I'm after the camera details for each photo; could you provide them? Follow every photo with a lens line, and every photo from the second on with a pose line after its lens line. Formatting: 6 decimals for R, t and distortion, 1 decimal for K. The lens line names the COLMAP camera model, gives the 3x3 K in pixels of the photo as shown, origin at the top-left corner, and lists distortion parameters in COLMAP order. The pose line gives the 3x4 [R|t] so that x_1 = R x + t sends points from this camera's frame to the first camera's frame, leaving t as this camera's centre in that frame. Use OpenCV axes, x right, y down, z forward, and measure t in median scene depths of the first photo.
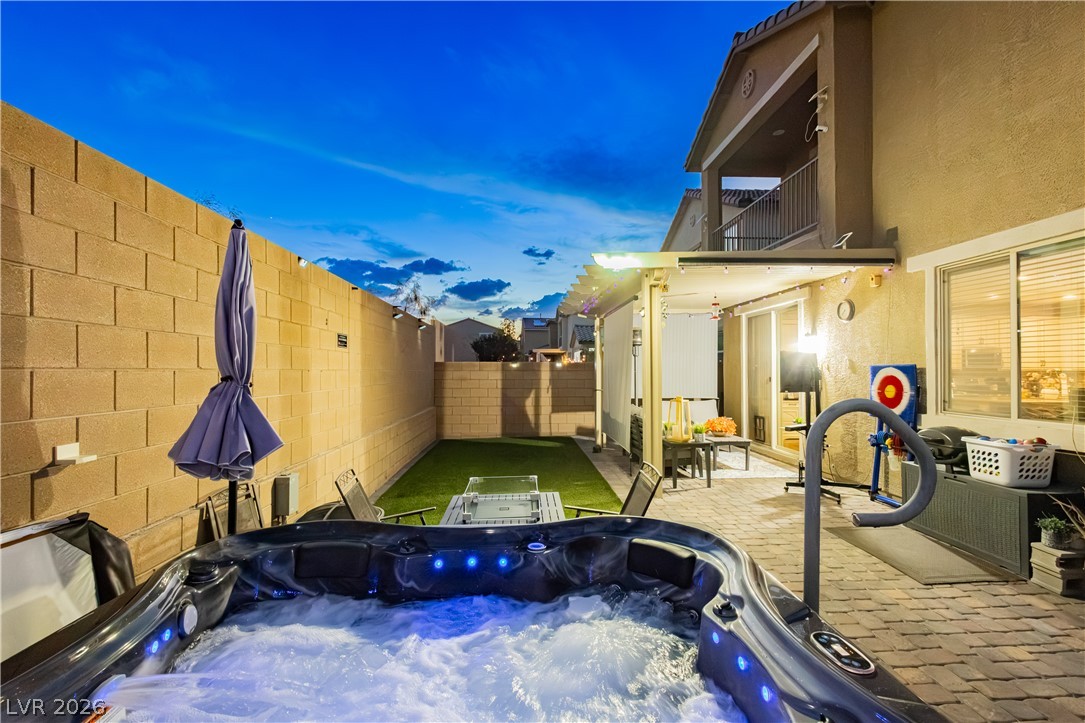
lens RADIAL K [[493.1, 0, 539.2], [0, 493.1, 364.3], [0, 0, 1]] dist [0.003798, -0.000739]
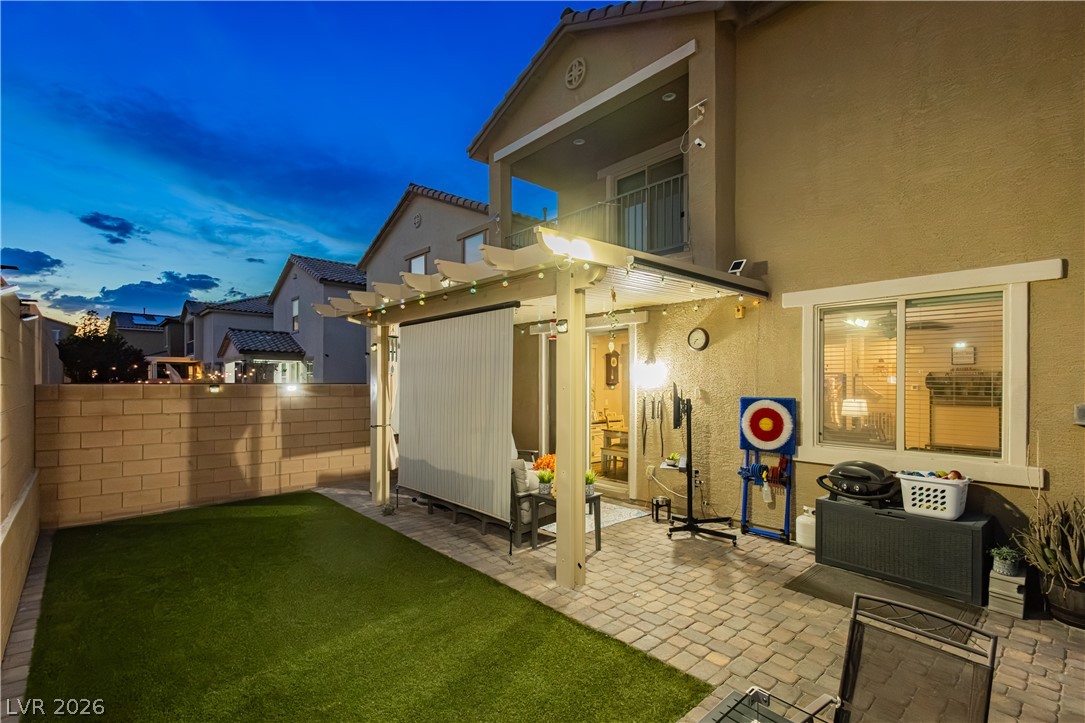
lens RADIAL K [[501.9, 0, 539.4], [0, 501.9, 363.1], [0, 0, 1]] dist [0.004648, 0.000060]
pose [[0.770642, 0.023797, 0.636824, -0.289815], [-0.007298, 0.999567, -0.028520, -0.034063], [-0.637227, 0.017331, 0.770481, 0.484096]]
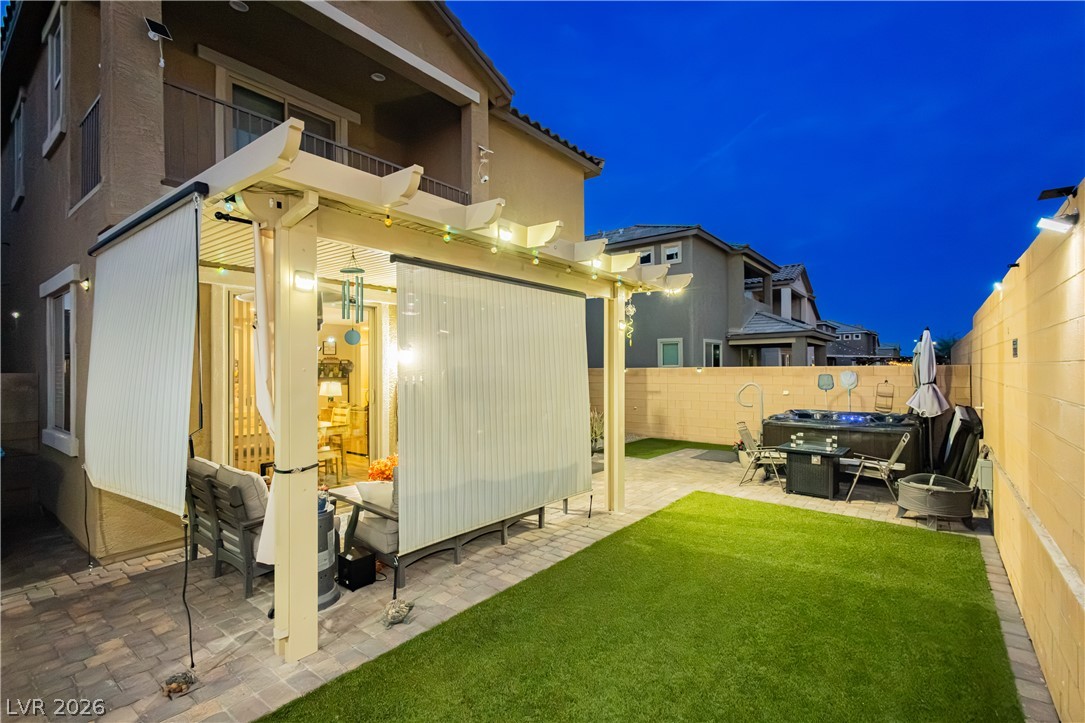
lens RADIAL K [[493.1, 0, 539.2], [0, 493.1, 364.3], [0, 0, 1]] dist [0.003798, -0.000739]
pose [[-0.760657, 0.015655, 0.648966, -0.325819], [-0.003025, 0.999613, -0.027659, -0.003362], [-0.649147, -0.023002, -0.760315, 1.954025]]
